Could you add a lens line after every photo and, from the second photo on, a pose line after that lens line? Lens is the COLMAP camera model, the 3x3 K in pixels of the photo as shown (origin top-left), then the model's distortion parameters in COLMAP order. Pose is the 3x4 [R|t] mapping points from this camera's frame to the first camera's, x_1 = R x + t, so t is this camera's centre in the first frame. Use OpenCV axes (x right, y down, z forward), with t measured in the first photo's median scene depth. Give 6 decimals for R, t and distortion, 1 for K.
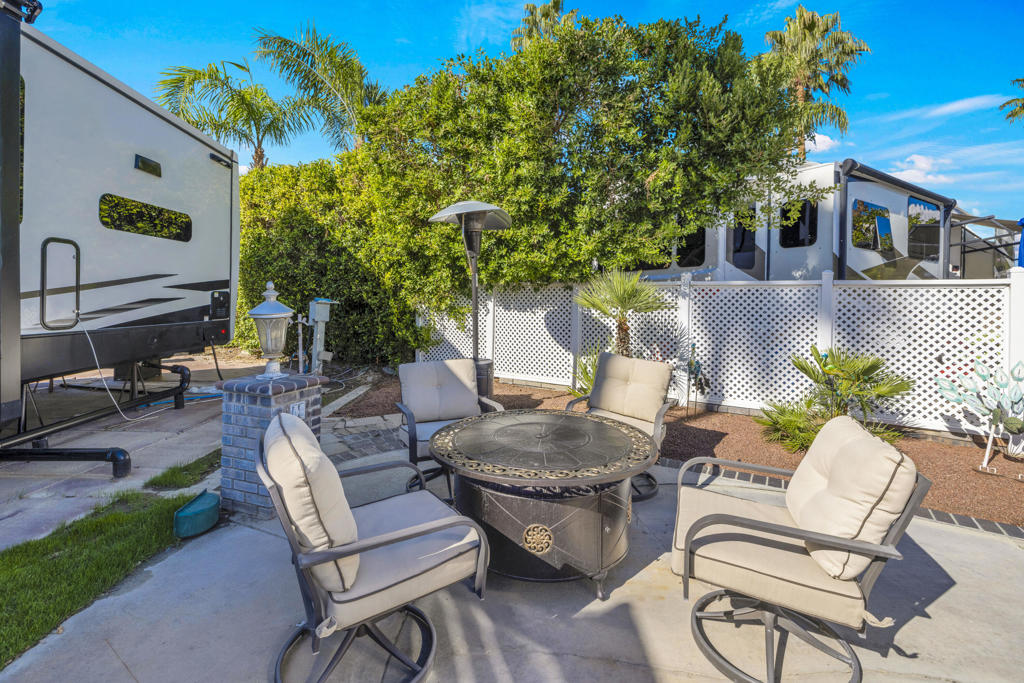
lens RADIAL K [[459.9, 0, 510.9], [0, 459.9, 299.2], [0, 0, 1]] dist [0.000621, 0.000040]
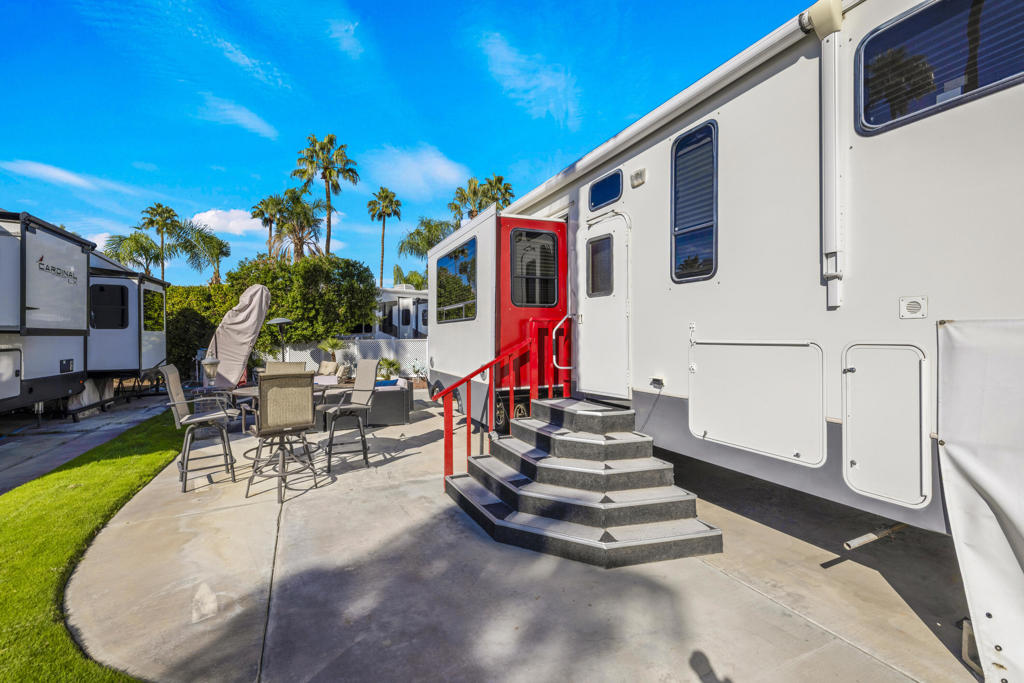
lens RADIAL K [[441.0, 0, 507.8], [0, 441.0, 336.4], [0, 0, 1]] dist [0.000539, 0.000210]
pose [[0.909939, -0.021943, 0.414162, 0.063742], [0.022087, 0.999746, 0.004442, -0.047969], [-0.414155, 0.005106, 0.910192, -2.022935]]
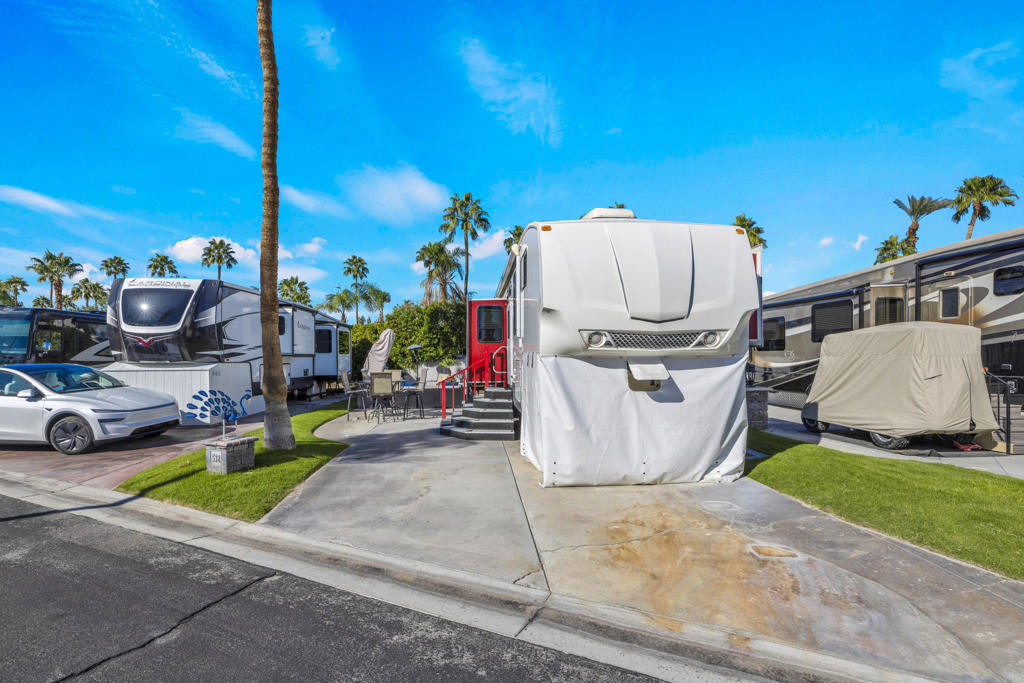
lens RADIAL K [[451.9, 0, 513.8], [0, 451.9, 361.1], [0, 0, 1]] dist [0.001206, 0.000357]
pose [[0.995816, -0.023424, 0.088326, 0.425460], [0.022854, 0.999711, 0.007461, -0.039700], [-0.088475, -0.005412, 0.996064, -3.142870]]
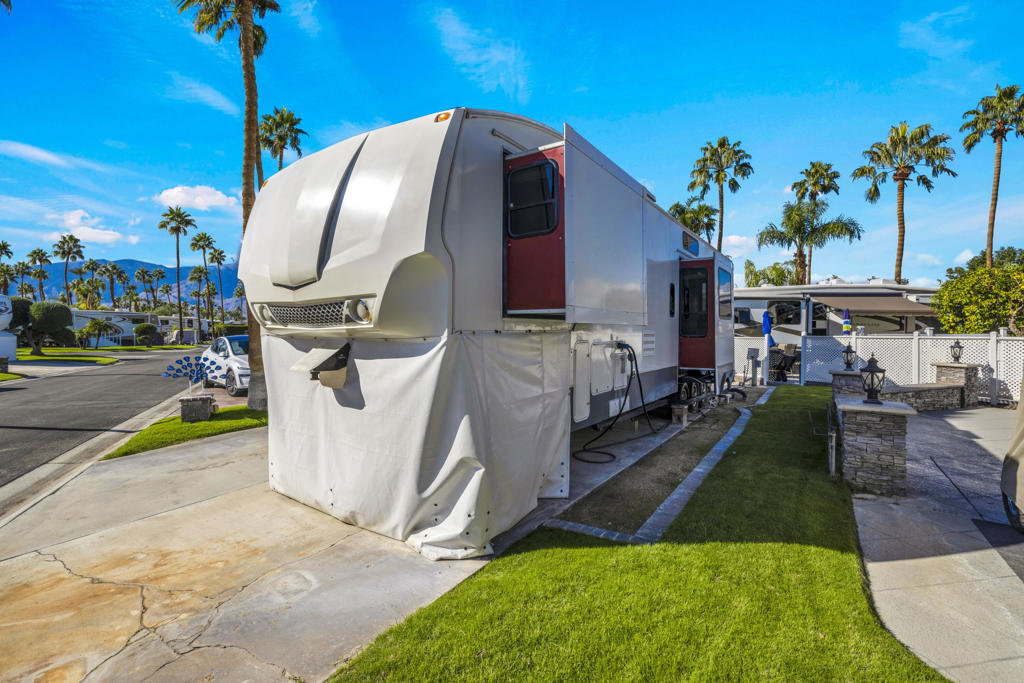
lens RADIAL K [[449.5, 0, 492.0], [0, 449.5, 337.5], [0, 0, 1]] dist [0.001940, 0.000149]
pose [[0.809778, -0.006477, -0.586700, 1.400406], [0.008314, 0.999965, 0.000436, -0.034633], [0.586677, -0.005231, 0.809804, -2.596131]]
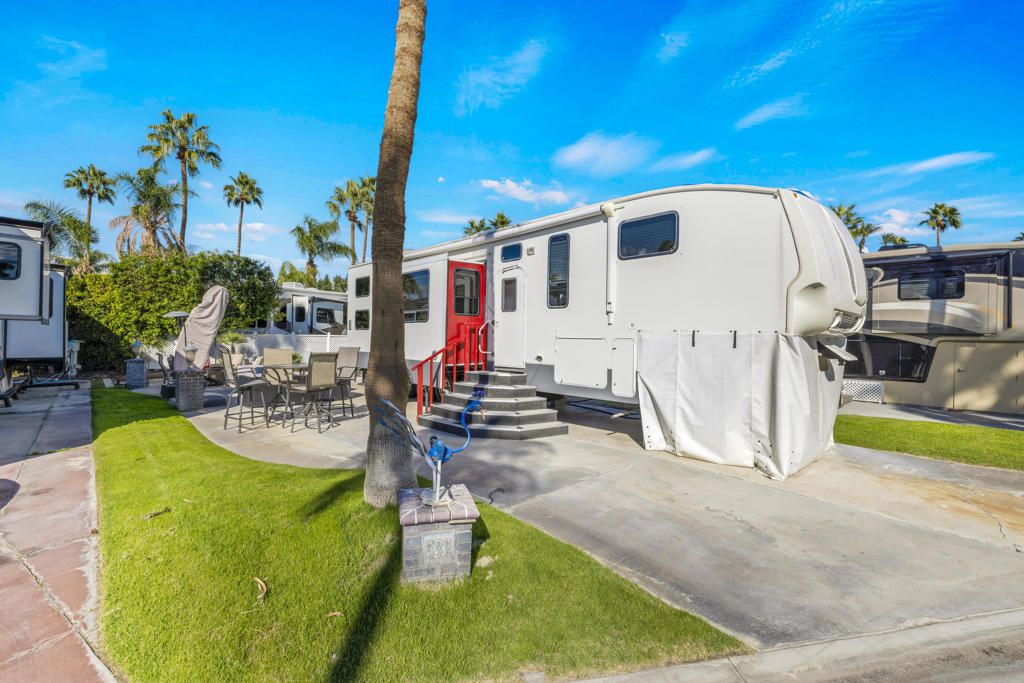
lens RADIAL K [[447.2, 0, 507.8], [0, 447.2, 333.4], [0, 0, 1]] dist [0.001760, 0.000300]
pose [[0.735615, -0.001668, 0.677398, -0.434787], [0.000494, 0.999998, 0.001926, -0.046090], [-0.677400, -0.001083, 0.735614, -2.430947]]
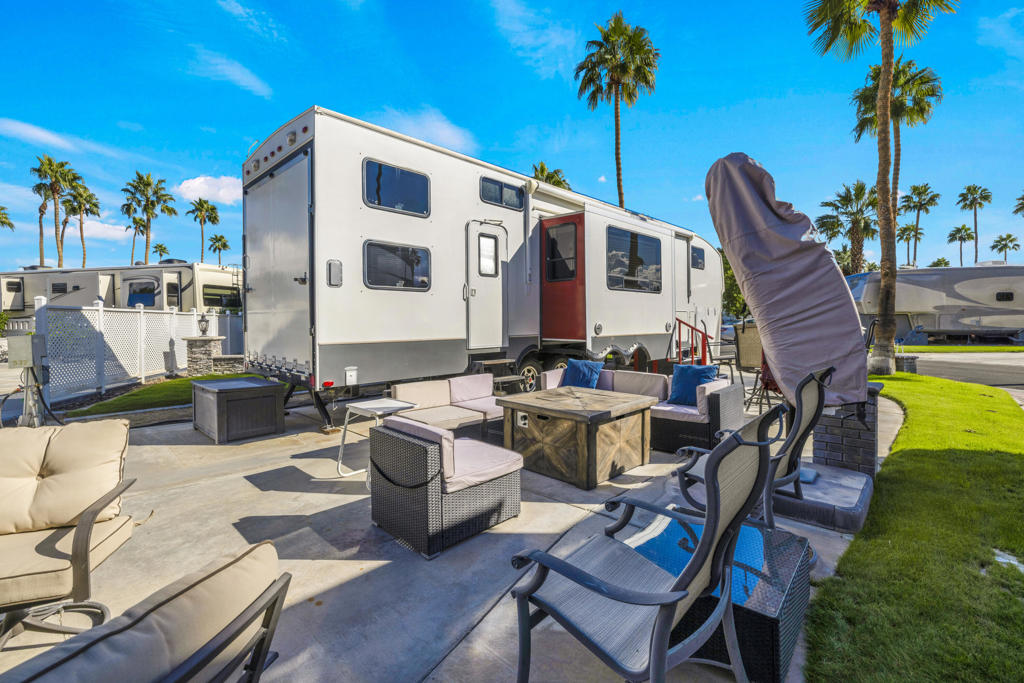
lens RADIAL K [[447.2, 0, 507.8], [0, 447.2, 333.4], [0, 0, 1]] dist [0.001760, 0.000300]
pose [[-0.702733, -0.033718, 0.710654, -0.295064], [-0.009252, 0.999225, 0.038261, -0.006138], [-0.711393, 0.020313, -0.702501, 0.283025]]
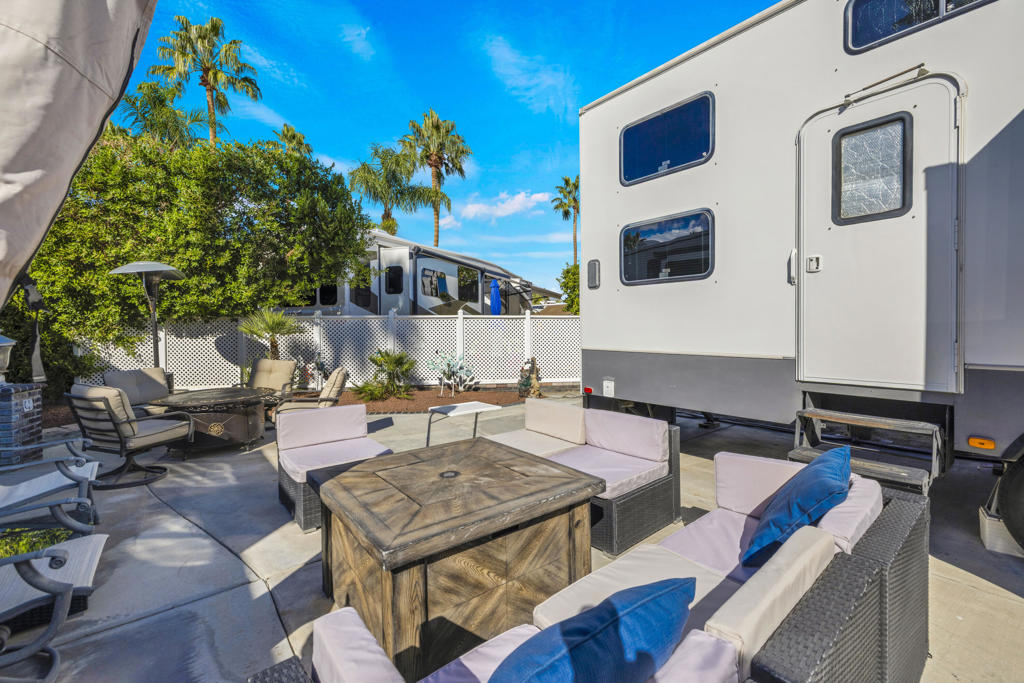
lens RADIAL K [[447.9, 0, 519.4], [0, 447.9, 333.4], [0, 0, 1]] dist [0.002952, 0.000229]
pose [[0.781976, -0.032347, 0.622469, -0.050745], [0.020086, 0.999442, 0.026703, -0.003631], [-0.622985, -0.008378, 0.782189, -0.647099]]
